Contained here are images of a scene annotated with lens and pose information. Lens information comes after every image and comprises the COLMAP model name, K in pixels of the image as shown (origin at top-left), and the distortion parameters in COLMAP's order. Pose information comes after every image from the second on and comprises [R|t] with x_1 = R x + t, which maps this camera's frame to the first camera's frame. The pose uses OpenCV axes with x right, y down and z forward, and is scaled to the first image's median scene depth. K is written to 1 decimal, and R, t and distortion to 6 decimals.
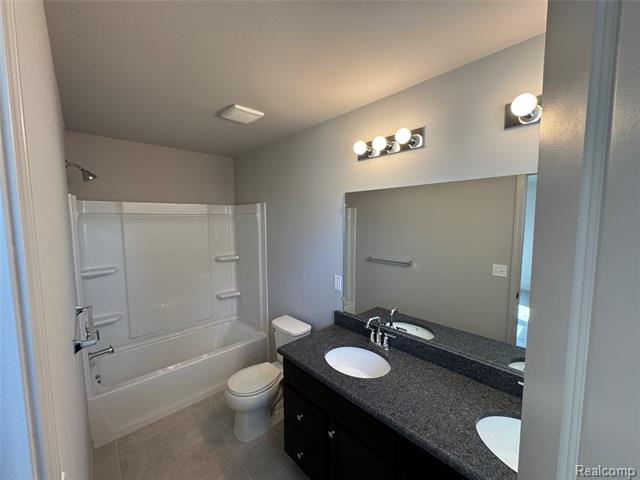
lens RADIAL K [[258.0, 0, 317.2], [0, 258.0, 241.8], [0, 0, 1]] dist [-0.000714, 0.000540]
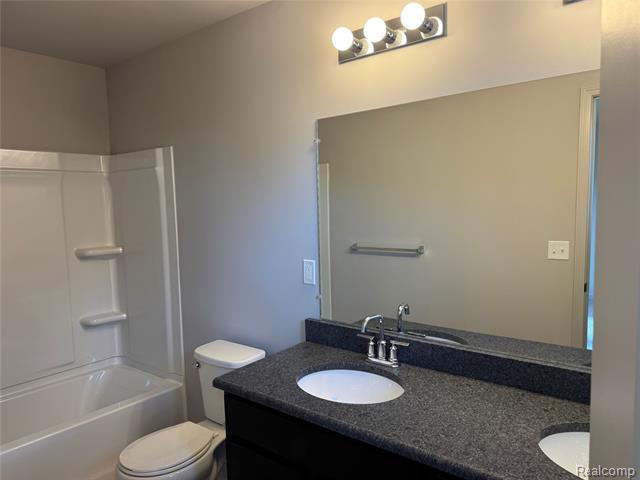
lens RADIAL K [[457.0, 0, 317.3], [0, 457.0, 240.7], [0, 0, 1]] dist [0.026071, -0.023488]
pose [[0.989825, -0.030190, 0.139049, -0.049131], [0.030206, 0.999542, 0.001997, 0.089652], [-0.139045, 0.002223, 0.990284, -0.048961]]
